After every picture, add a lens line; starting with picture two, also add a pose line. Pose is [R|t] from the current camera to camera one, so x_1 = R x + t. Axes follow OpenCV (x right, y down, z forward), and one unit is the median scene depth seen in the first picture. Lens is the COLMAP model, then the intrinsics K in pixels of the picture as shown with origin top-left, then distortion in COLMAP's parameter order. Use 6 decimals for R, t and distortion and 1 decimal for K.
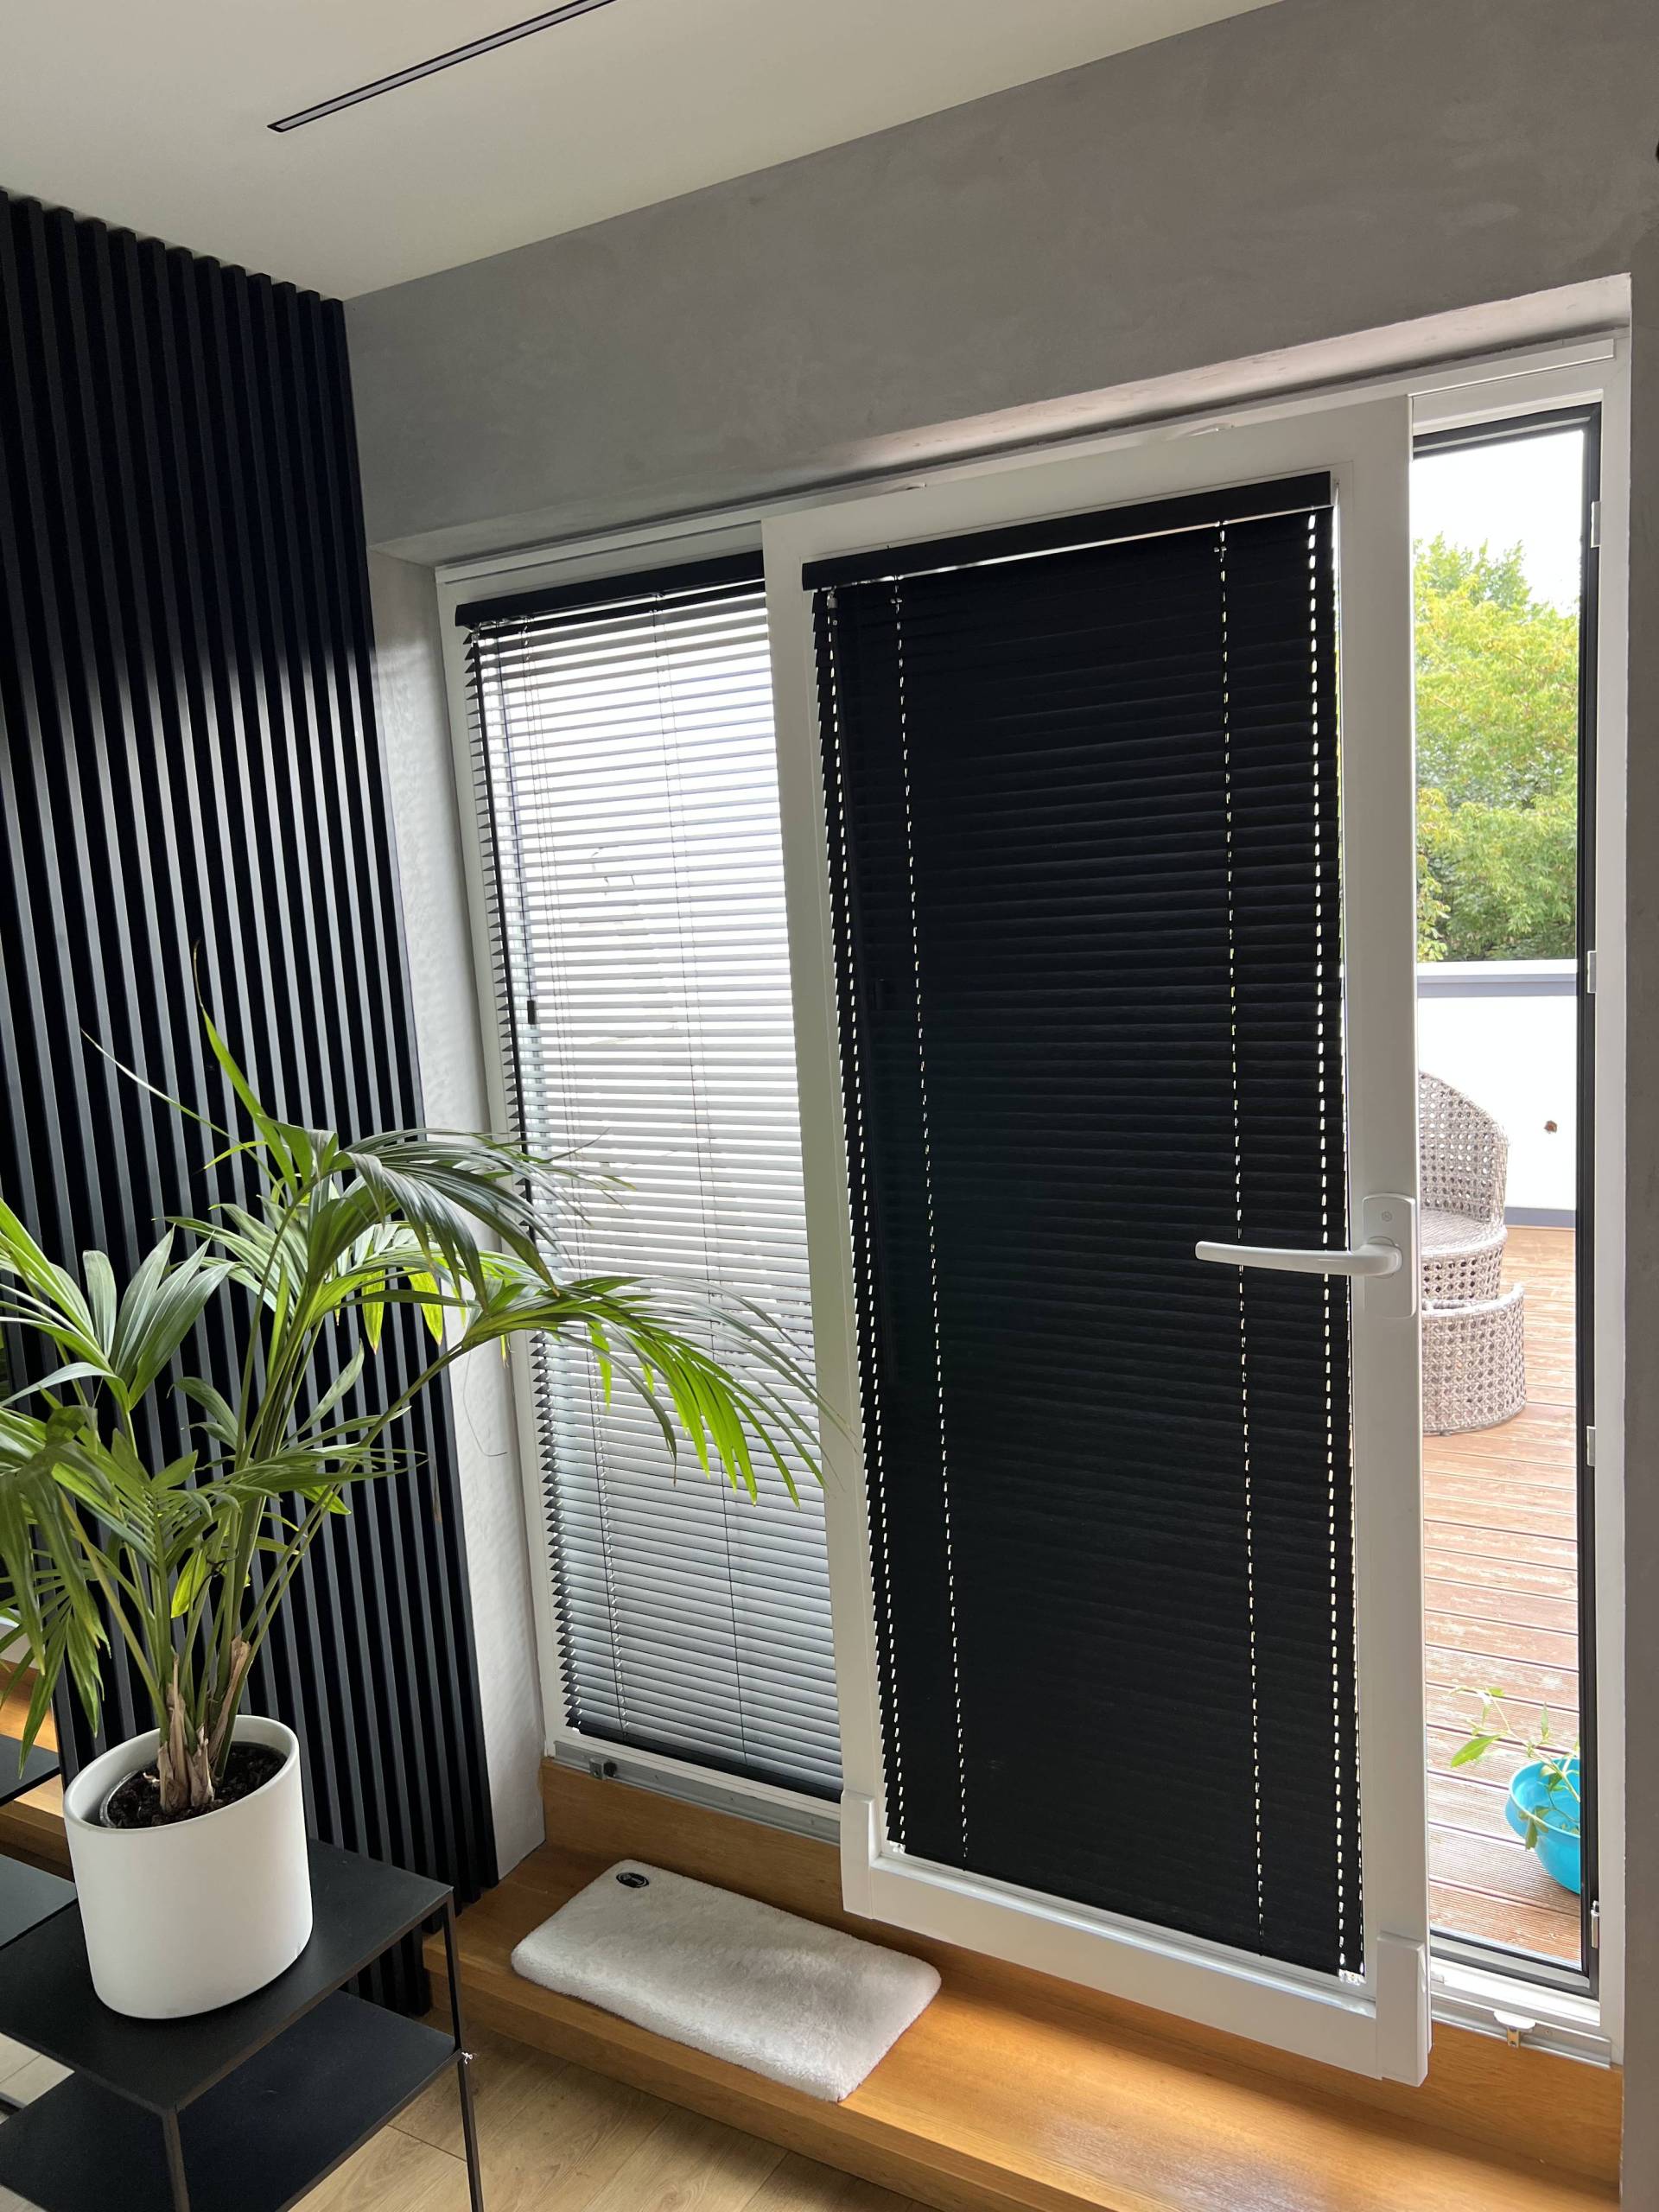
lens RADIAL K [[1656.1, 0, 844.7], [0, 1656.1, 1107.4], [0, 0, 1]] dist [0.004763, 0.006941]
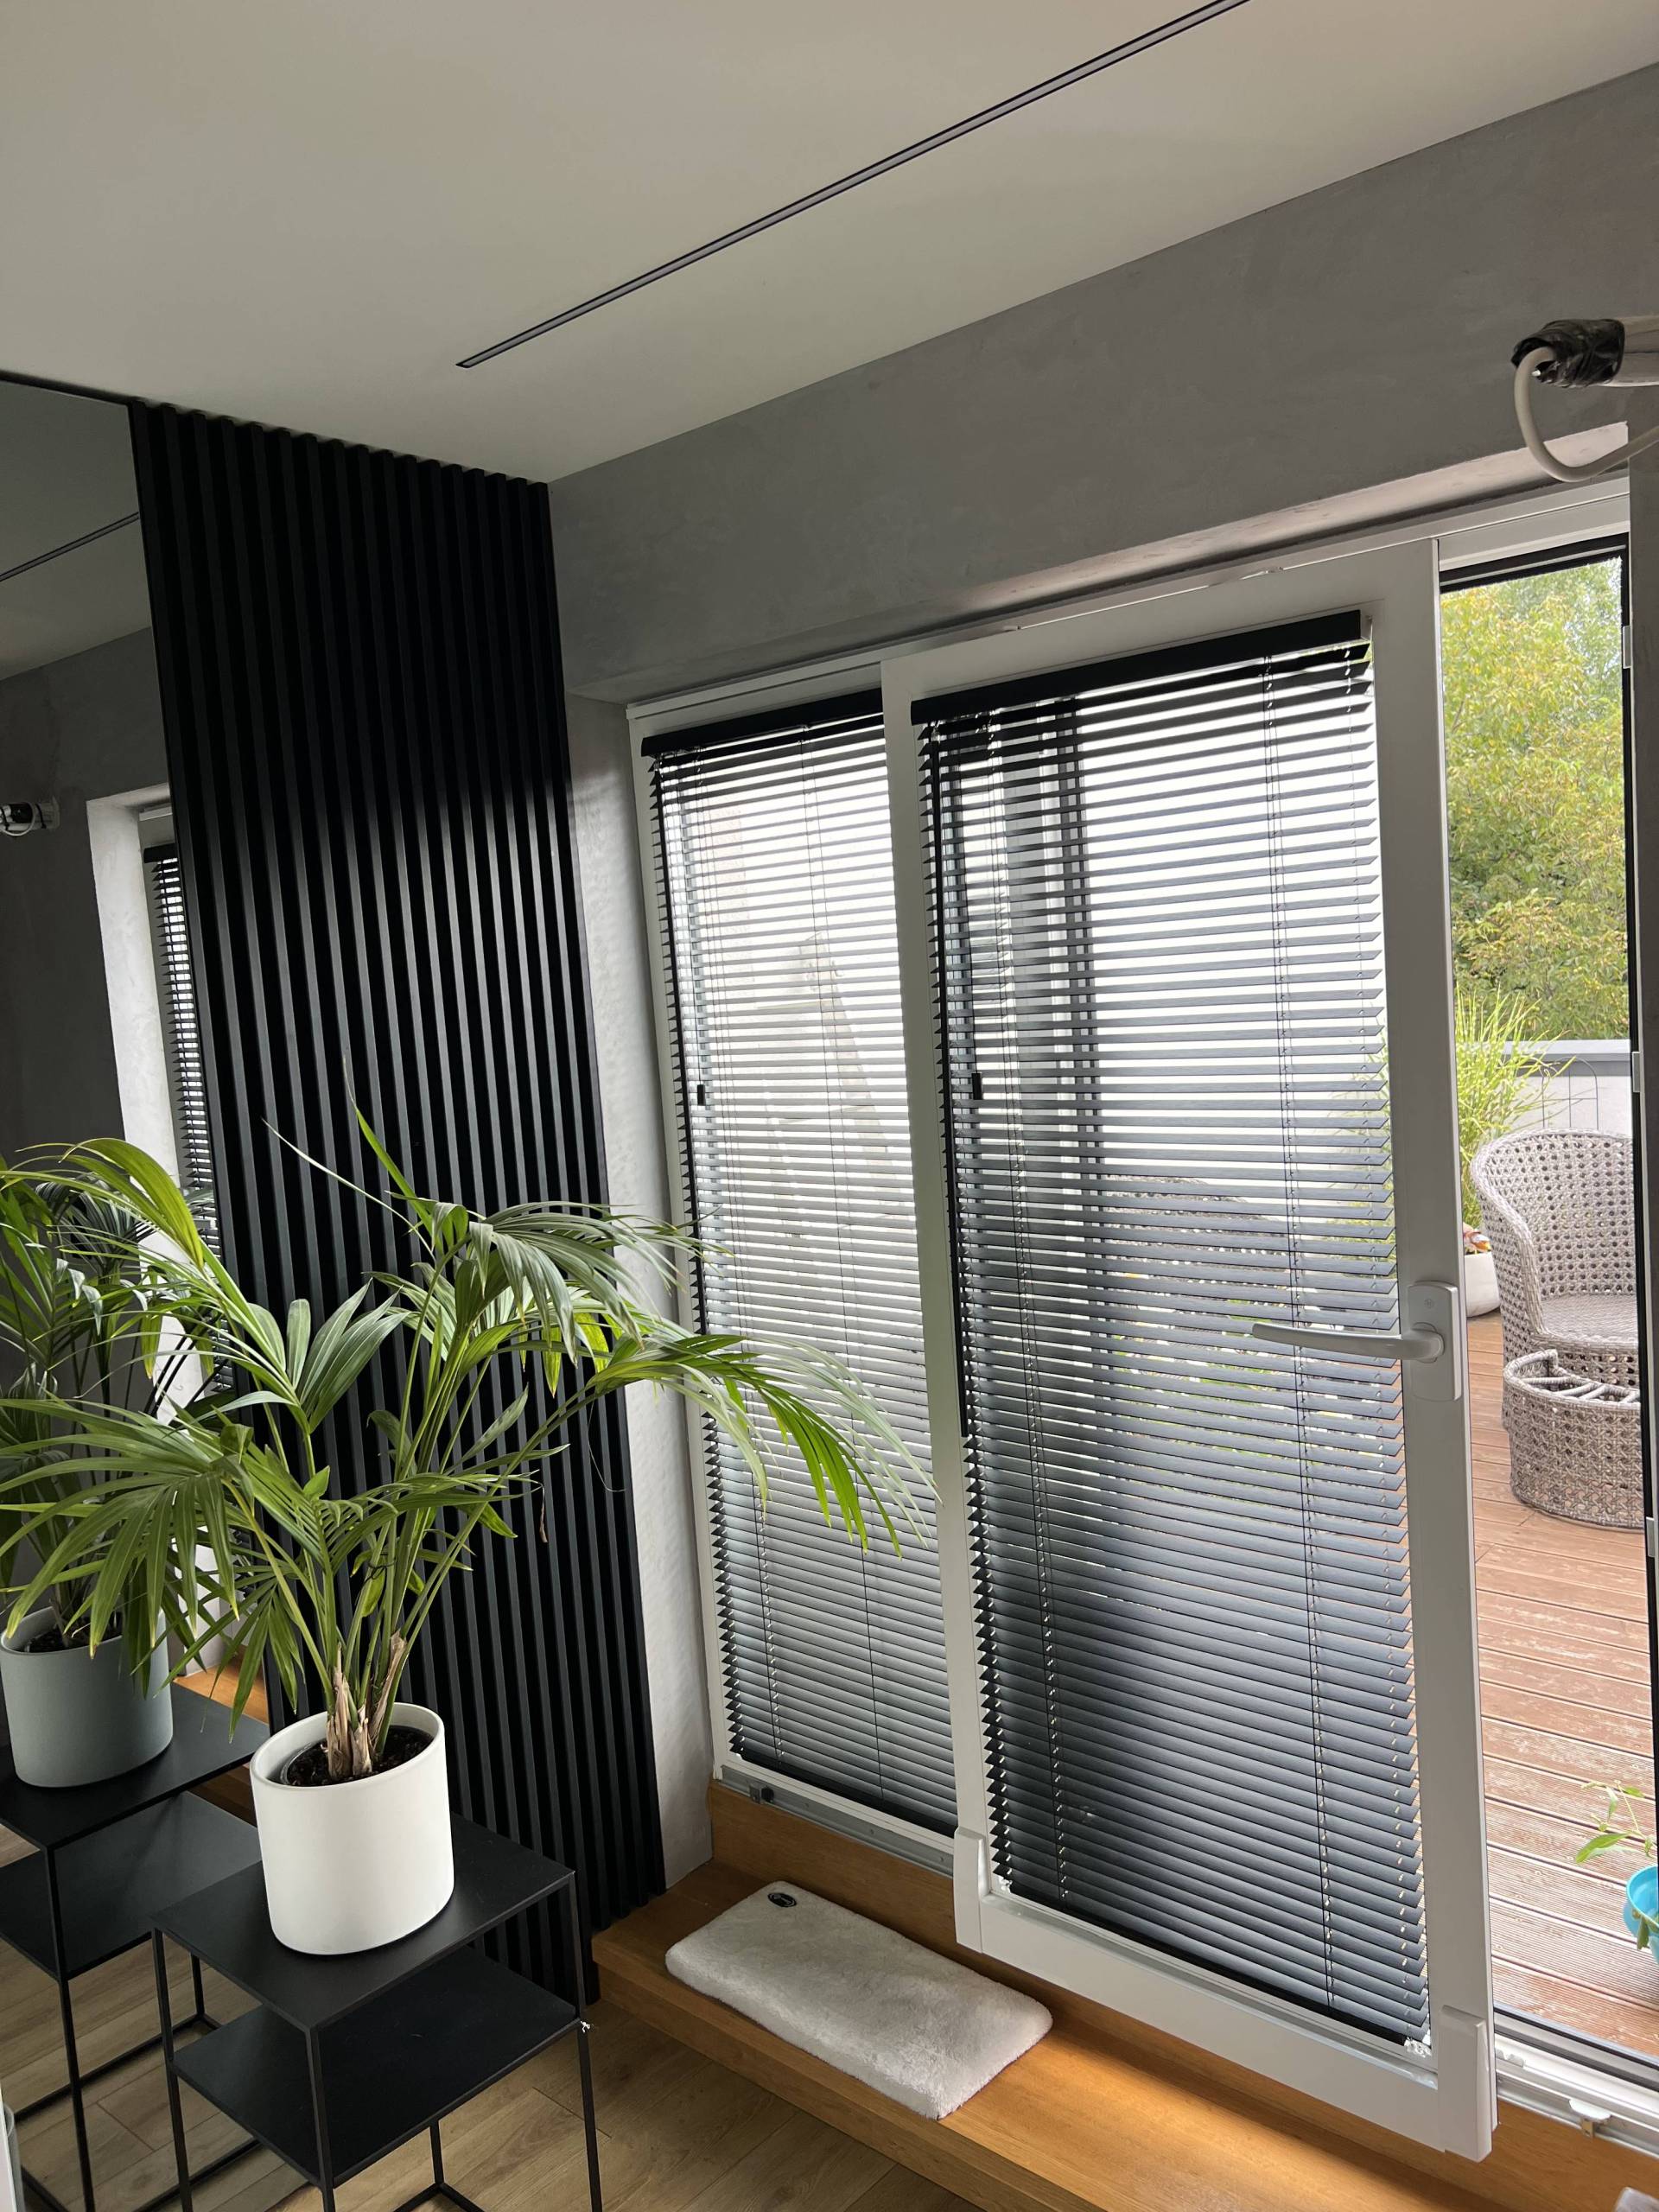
lens RADIAL K [[1648.7, 0, 856.5], [0, 1648.7, 1103.7], [0, 0, 1]] dist [0.007434, -0.002009]
pose [[0.982727, 0.008263, -0.184877, 0.129446], [-0.016570, 0.998919, -0.043437, -0.006051], [0.184318, 0.045750, 0.981801, -0.078273]]
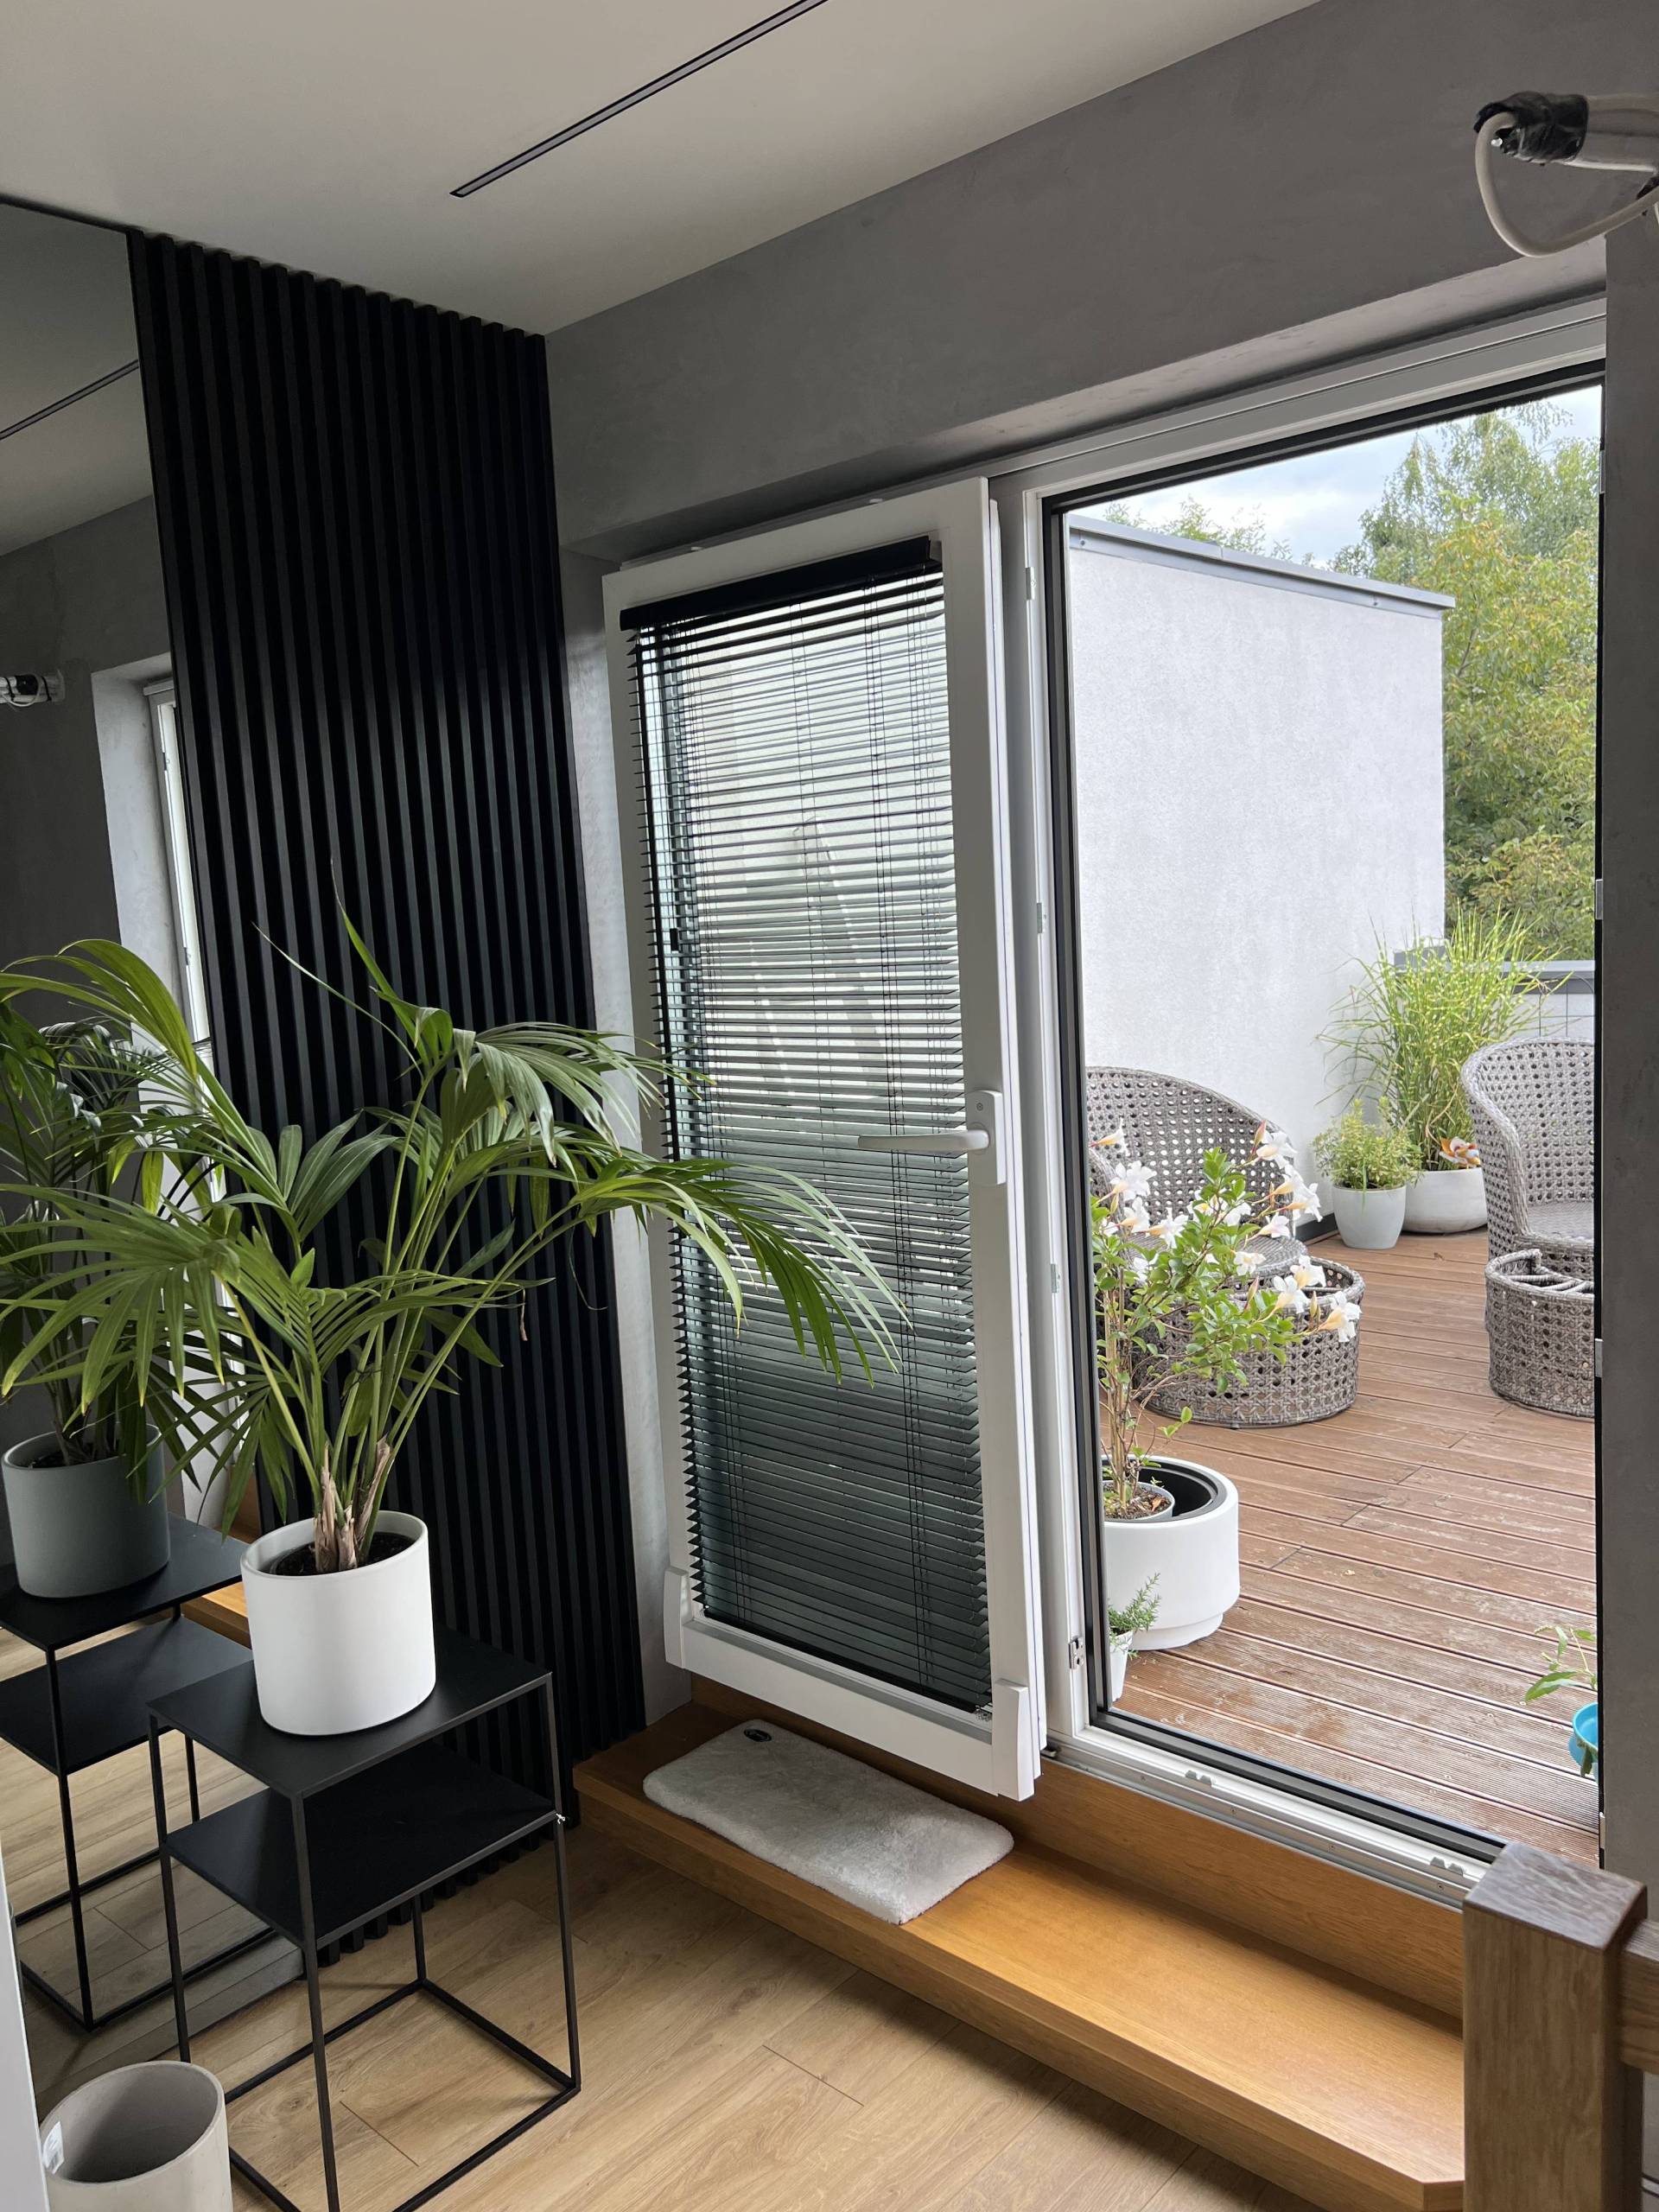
lens RADIAL K [[1656.1, 0, 844.7], [0, 1656.1, 1107.4], [0, 0, 1]] dist [0.004763, 0.006941]
pose [[0.980358, 0.031774, -0.194651, 0.151017], [-0.034156, 0.999377, -0.008893, 0.060909], [0.194247, 0.015367, 0.980832, -0.097236]]
